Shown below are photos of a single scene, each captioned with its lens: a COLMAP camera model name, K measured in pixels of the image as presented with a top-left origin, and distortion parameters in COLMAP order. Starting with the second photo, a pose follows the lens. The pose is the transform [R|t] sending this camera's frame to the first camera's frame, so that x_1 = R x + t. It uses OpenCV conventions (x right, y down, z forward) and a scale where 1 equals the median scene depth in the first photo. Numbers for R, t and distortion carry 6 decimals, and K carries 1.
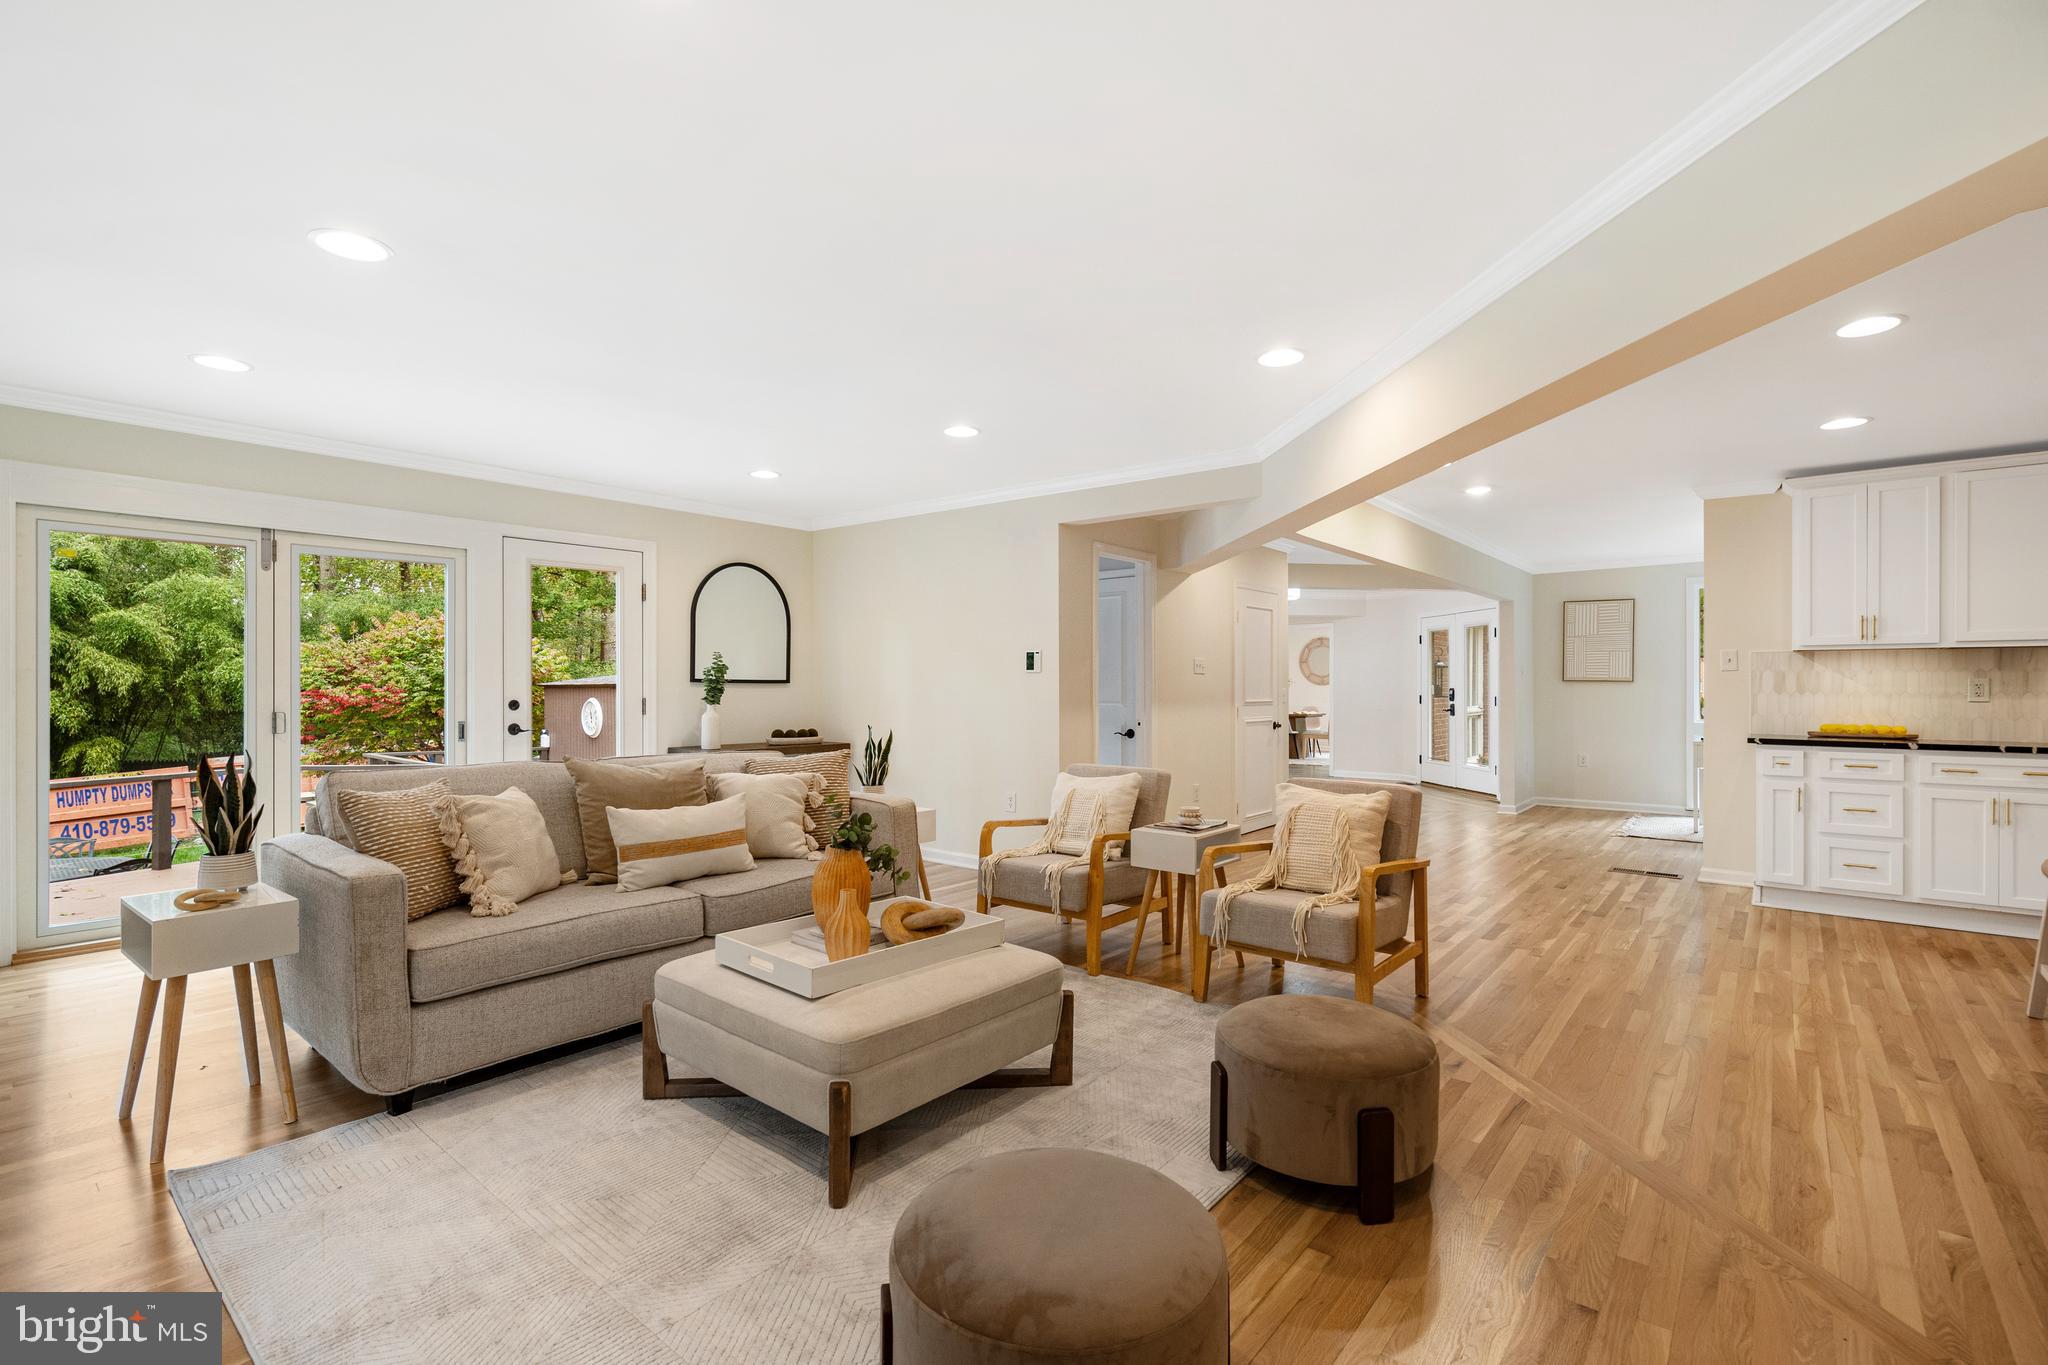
lens RADIAL K [[937.0, 0, 1020.1], [0, 937.0, 682.7], [0, 0, 1]] dist [-0.005547, 0.001090]
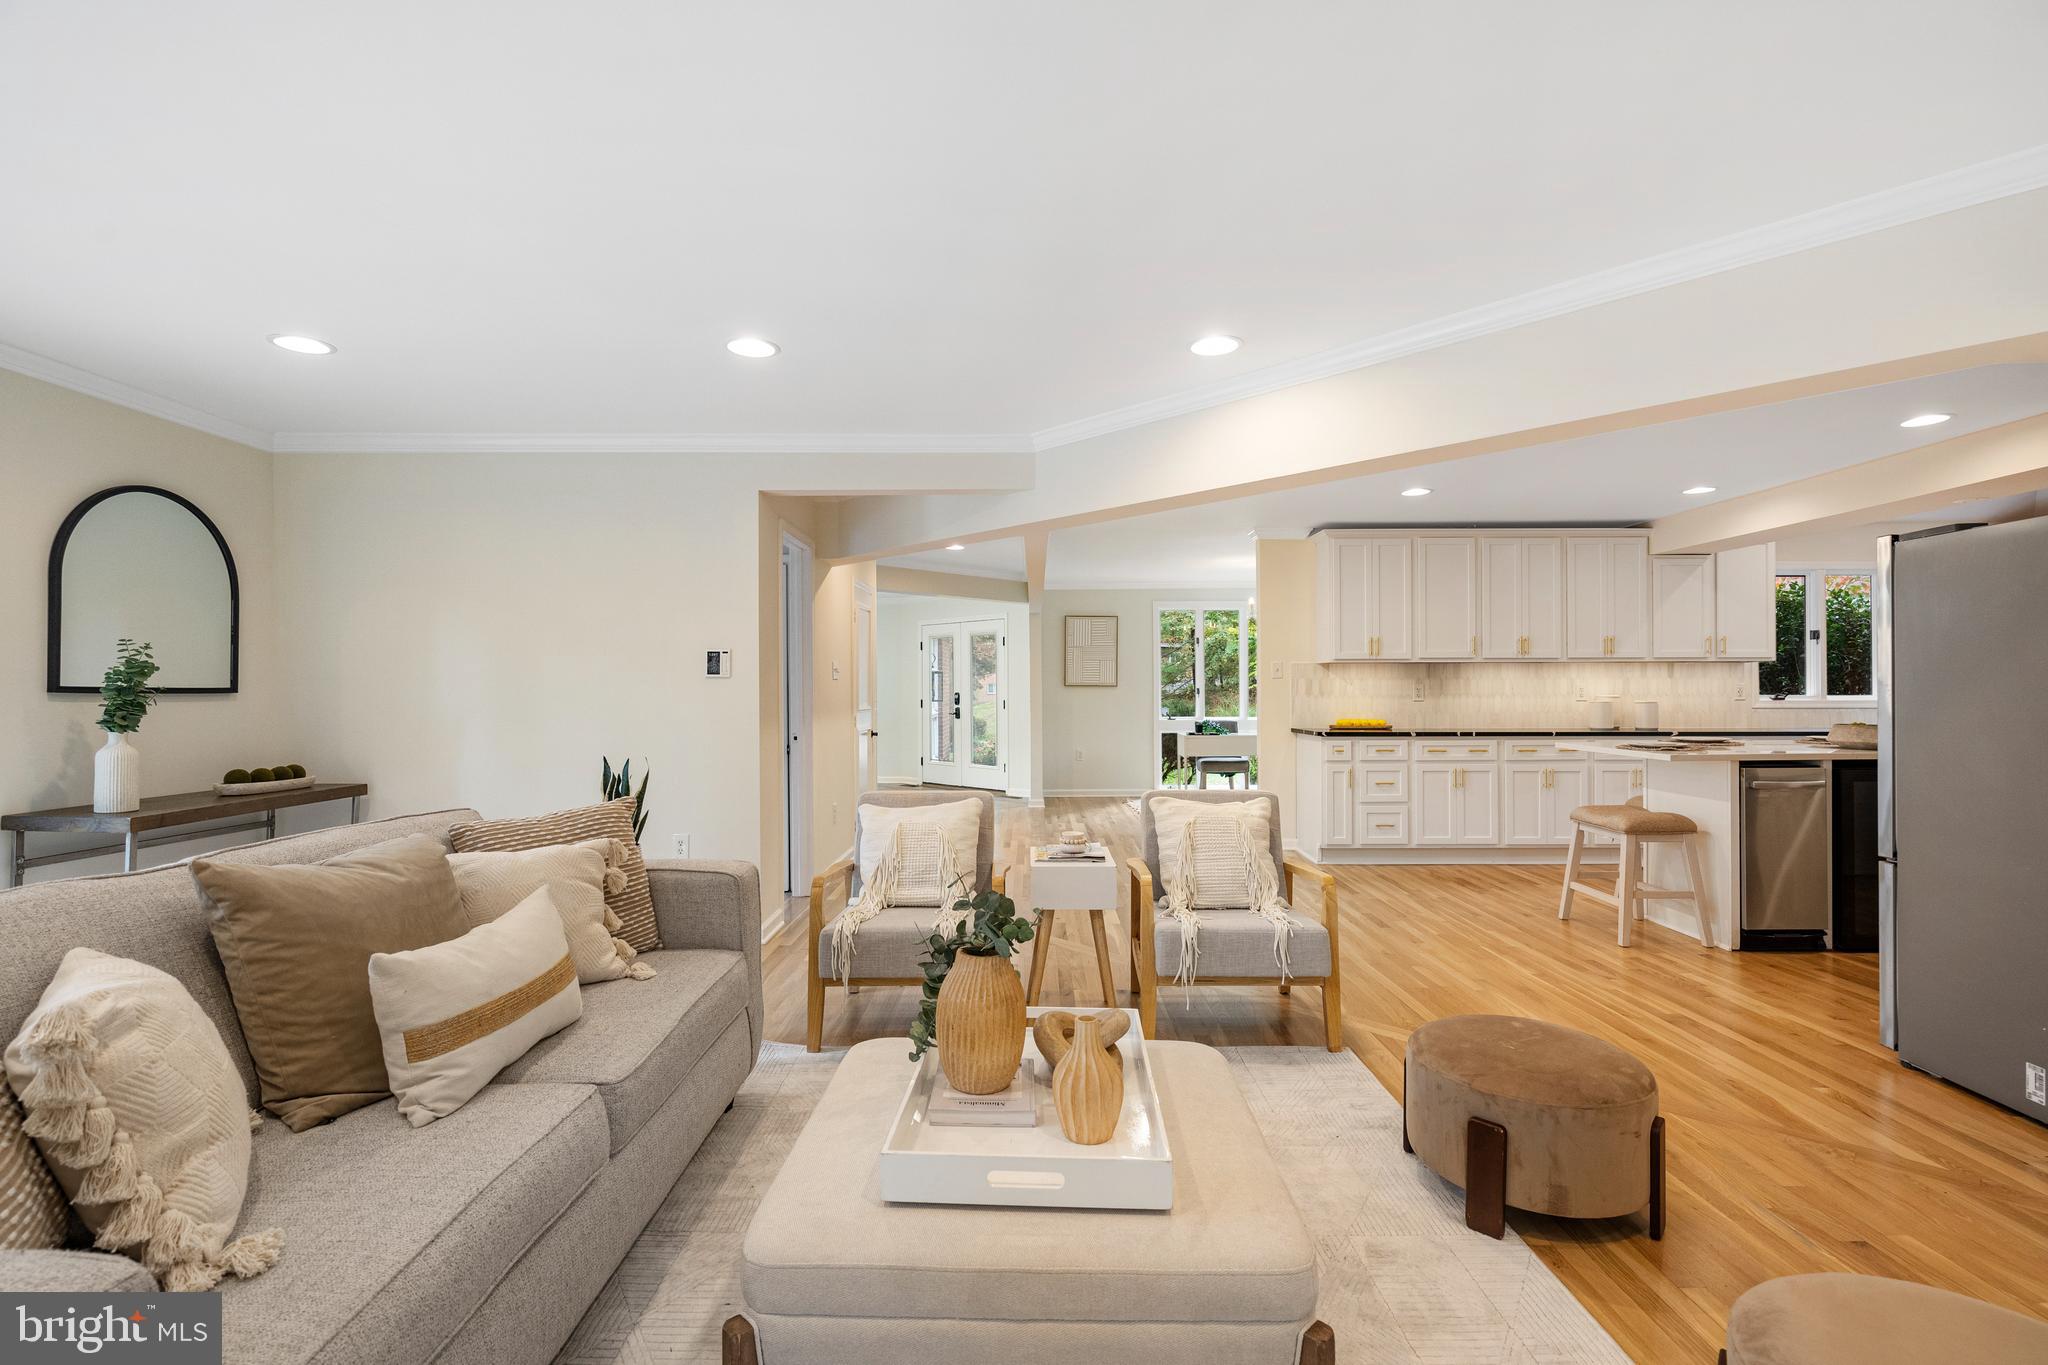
lens RADIAL K [[937.0, 0, 1027.3], [0, 937.0, 685.2], [0, 0, 1]] dist [-0.005547, 0.001090]
pose [[0.773941, -0.001554, 0.633255, -0.327697], [0.002798, 0.999996, -0.000965, -0.003738], [-0.633251, 0.002519, 0.773942, 0.278205]]
